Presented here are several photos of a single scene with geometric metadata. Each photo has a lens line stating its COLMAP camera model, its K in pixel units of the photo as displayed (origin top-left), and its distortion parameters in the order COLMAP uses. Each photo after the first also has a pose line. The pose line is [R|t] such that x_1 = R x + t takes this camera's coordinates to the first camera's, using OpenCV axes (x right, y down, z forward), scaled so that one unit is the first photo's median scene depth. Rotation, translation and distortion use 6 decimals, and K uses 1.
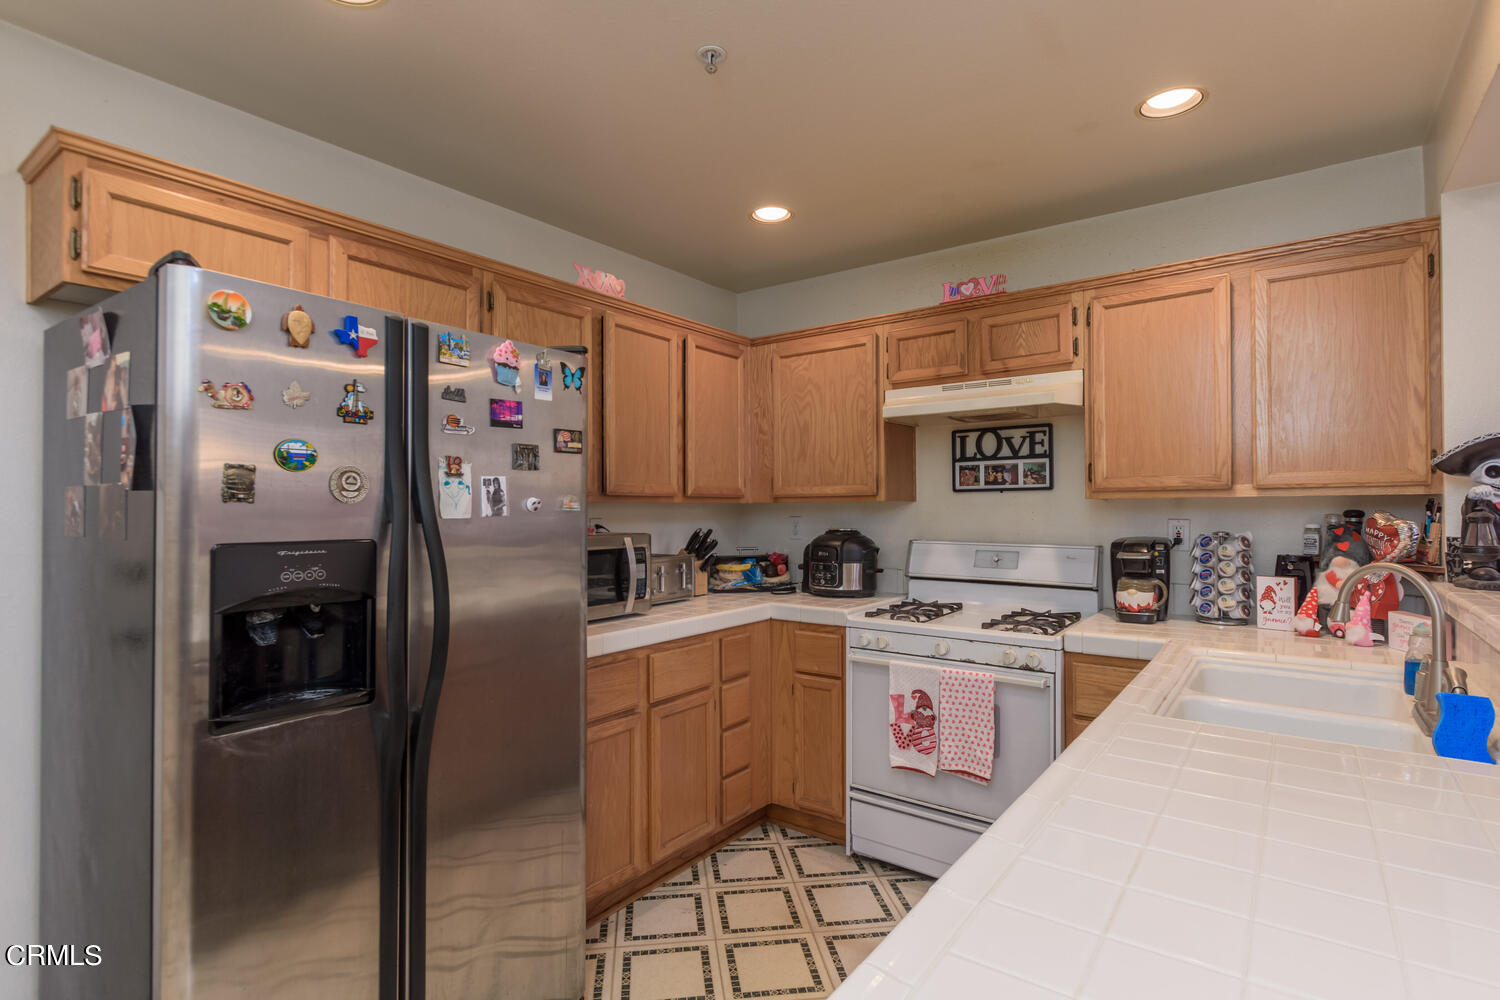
lens RADIAL K [[748.1, 0, 750.0], [0, 748.1, 500.0], [0, 0, 1]] dist [0.002362, 0.000682]
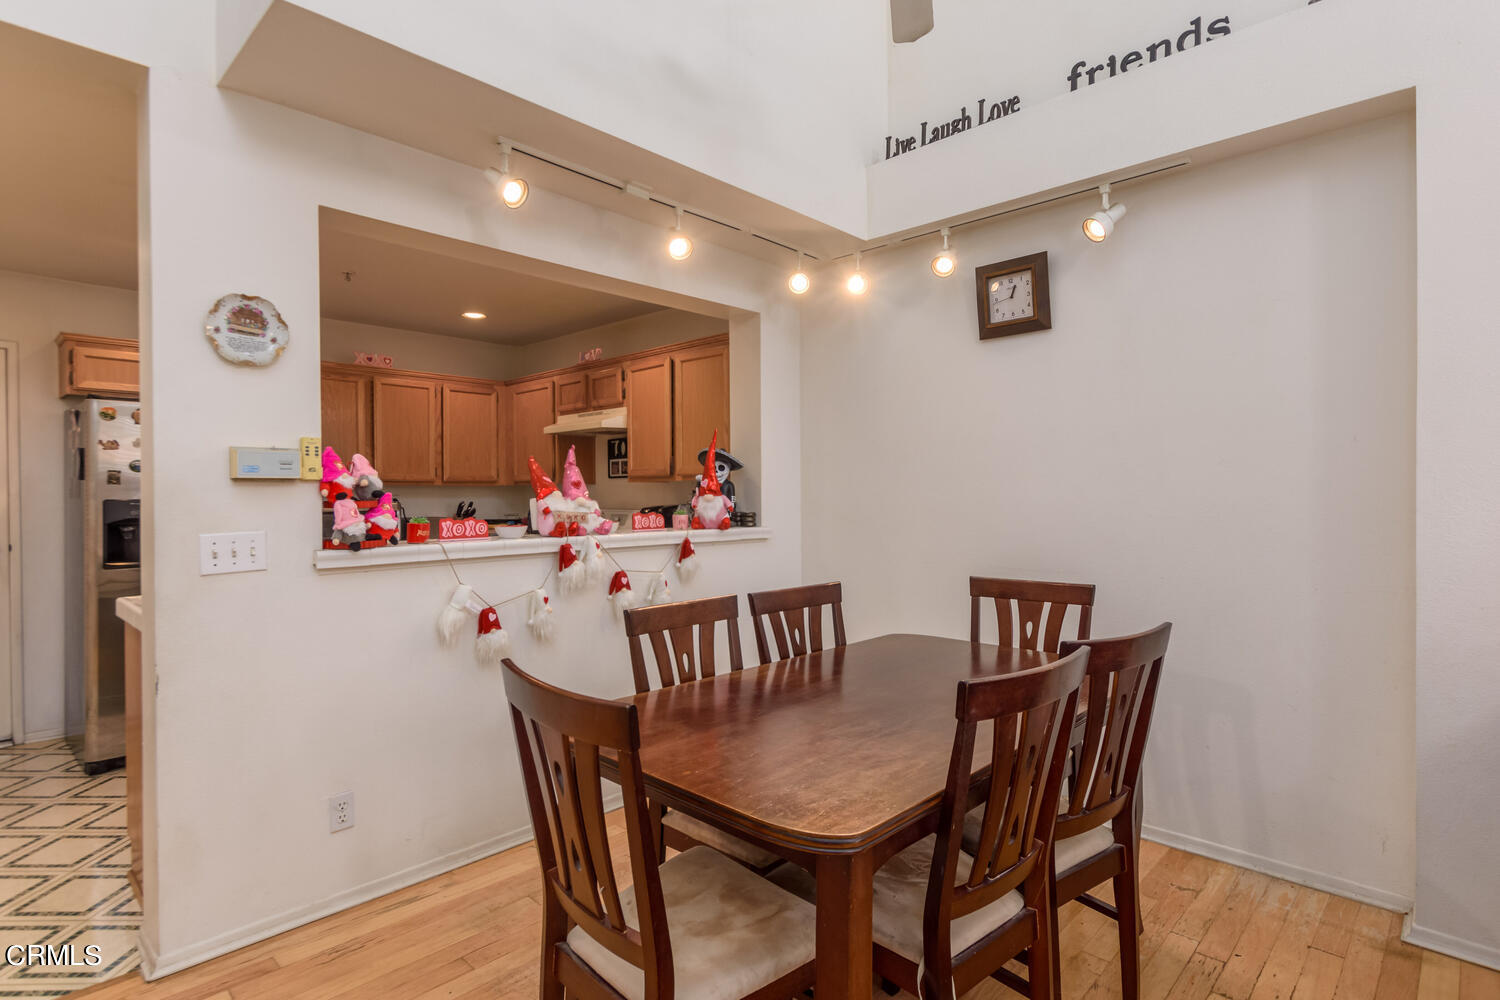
lens RADIAL K [[765.4, 0, 750.0], [0, 765.4, 500.0], [0, 0, 1]] dist [0.000264, -0.000138]
pose [[0.992325, 0.000912, -0.123656, 0.886054], [0.001470, 0.999815, 0.019172, 0.005148], [0.123651, -0.019206, 0.992140, -0.666467]]
